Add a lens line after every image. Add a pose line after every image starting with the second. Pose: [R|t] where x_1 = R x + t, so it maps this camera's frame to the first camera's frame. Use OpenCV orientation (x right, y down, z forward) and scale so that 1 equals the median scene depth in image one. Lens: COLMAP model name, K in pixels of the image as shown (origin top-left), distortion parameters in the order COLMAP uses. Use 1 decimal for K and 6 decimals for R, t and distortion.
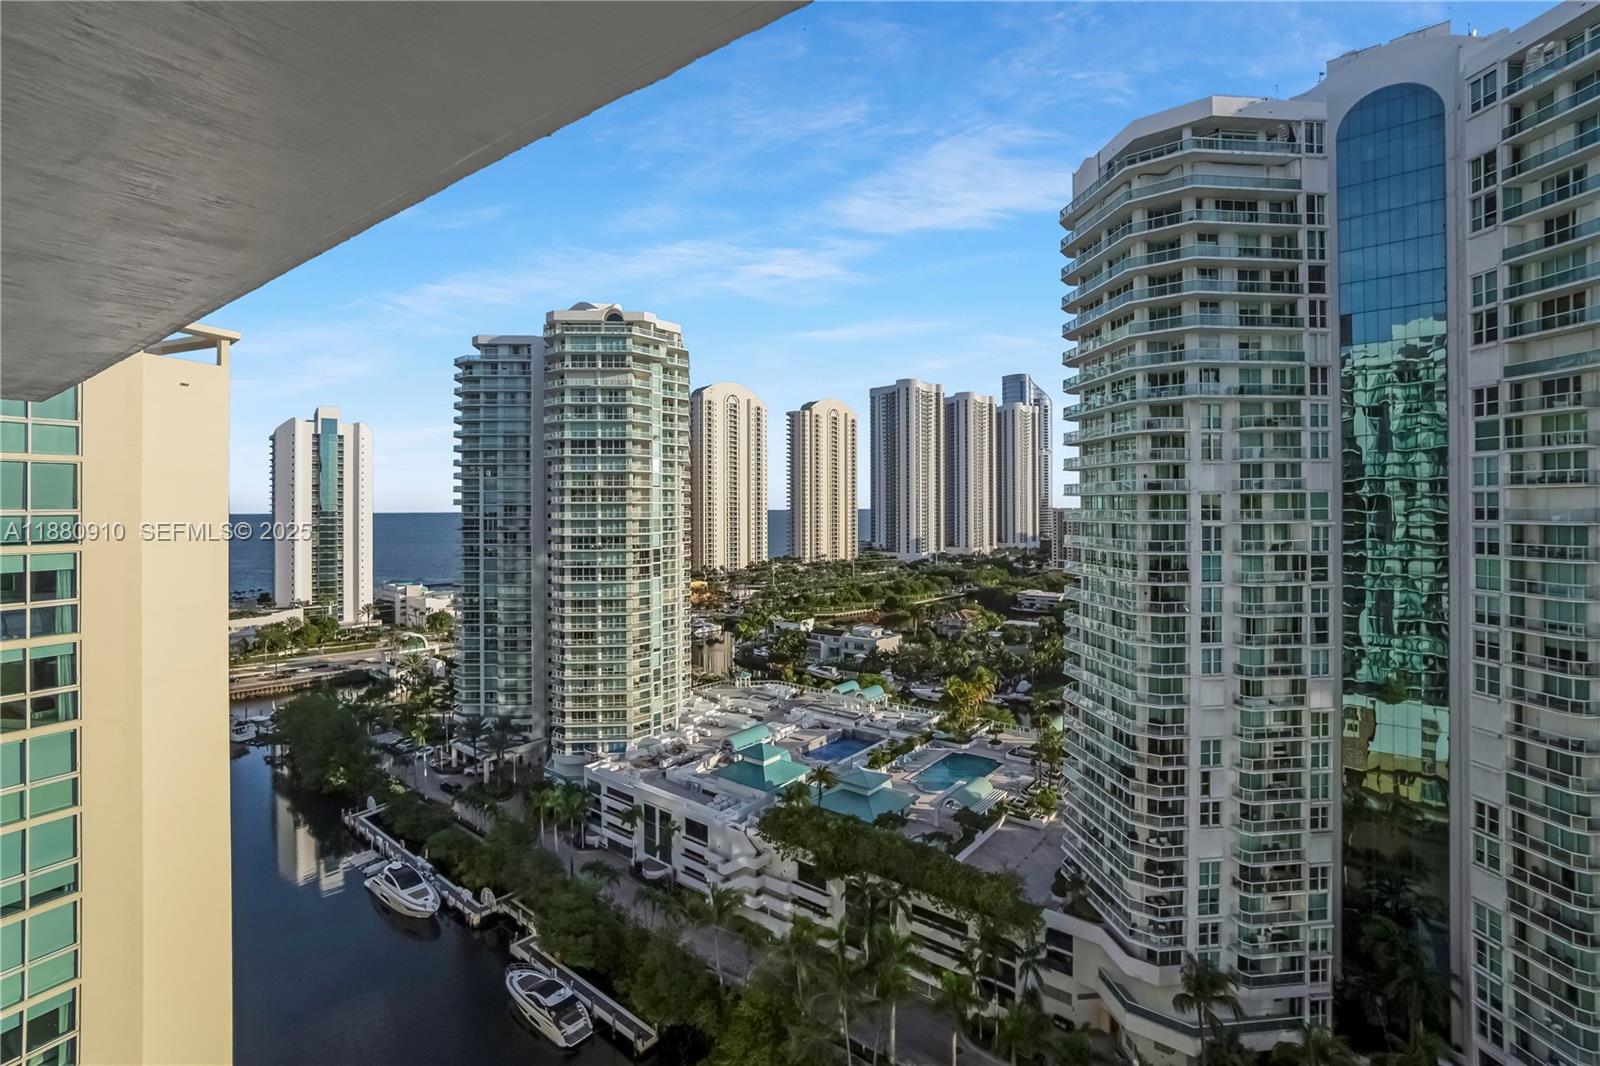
lens RADIAL K [[738.1, 0, 770.5], [0, 738.1, 528.1], [0, 0, 1]] dist [-0.045091, 0.021395]
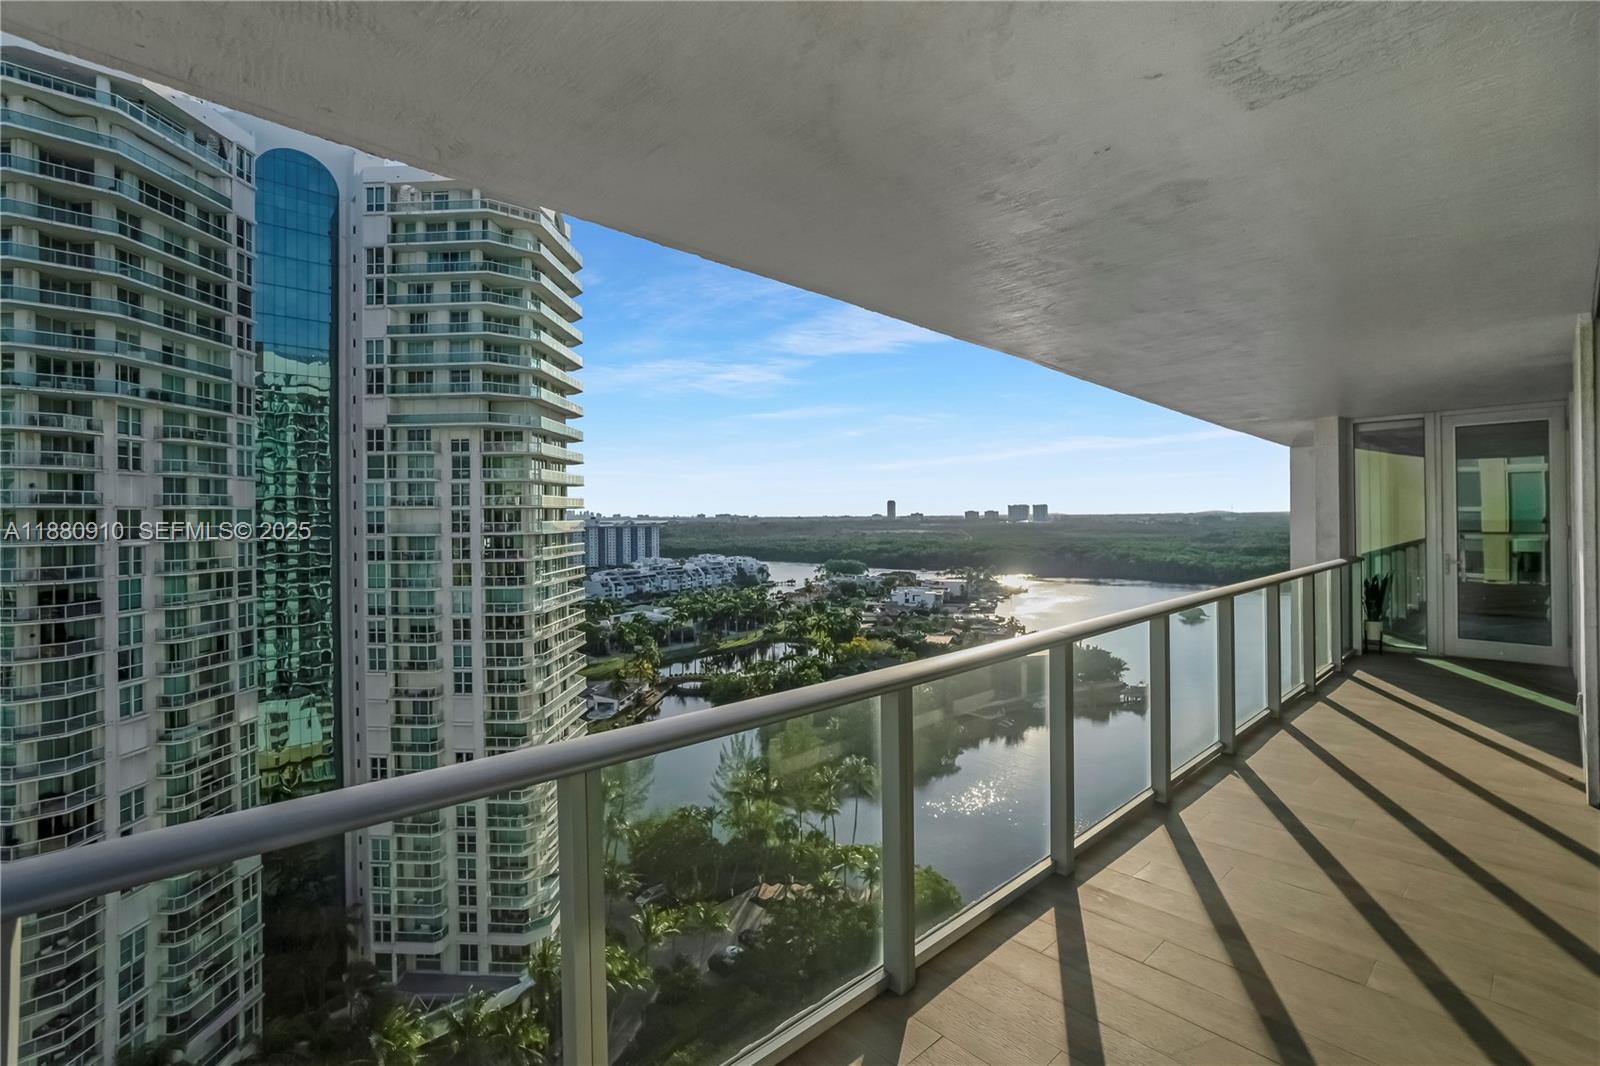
lens RADIAL K [[769.8, 0, 800.0], [0, 769.8, 533.0], [0, 0, 1]] dist [-0.048695, 0.023699]
pose [[0.081163, -0.016496, 0.996564, -0.238768], [0.031594, 0.999403, 0.013970, -0.005861], [-0.996200, 0.030351, 0.081636, 0.126276]]
